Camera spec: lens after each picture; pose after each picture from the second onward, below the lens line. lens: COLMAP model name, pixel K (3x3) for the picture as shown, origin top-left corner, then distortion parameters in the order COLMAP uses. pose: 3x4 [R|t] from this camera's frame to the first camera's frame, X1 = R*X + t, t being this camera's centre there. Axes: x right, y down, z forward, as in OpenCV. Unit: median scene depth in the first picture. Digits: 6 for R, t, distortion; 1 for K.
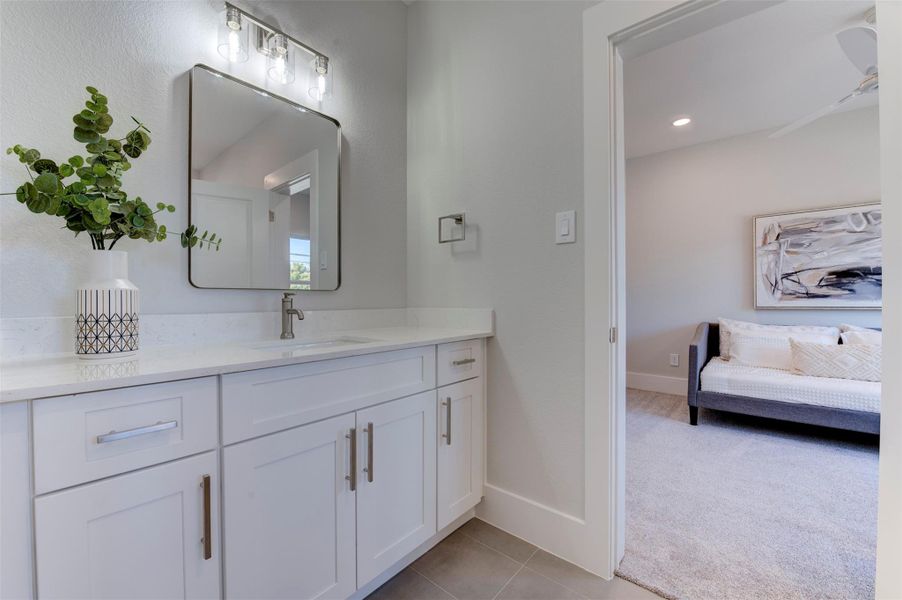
lens RADIAL K [[380.0, 0, 450.9], [0, 380.0, 302.0], [0, 0, 1]] dist [0.001099, -0.000034]
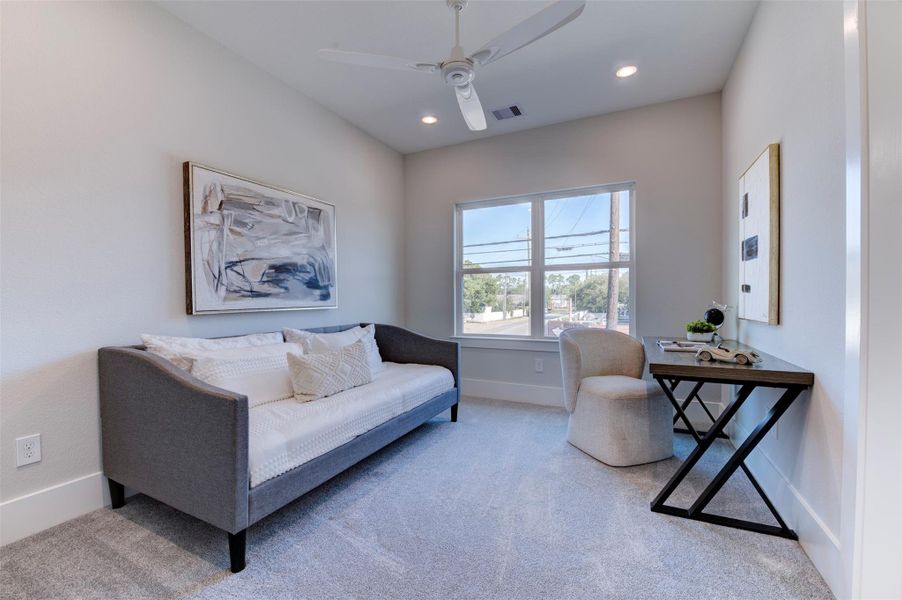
lens RADIAL K [[380.0, 0, 447.8], [0, 380.0, 304.5], [0, 0, 1]] dist [0.001099, -0.000034]
pose [[-0.219610, -0.011757, 0.975517, 0.122050], [0.011135, 0.999832, 0.014557, -0.002636], [-0.975524, 0.014059, -0.219442, 0.785573]]
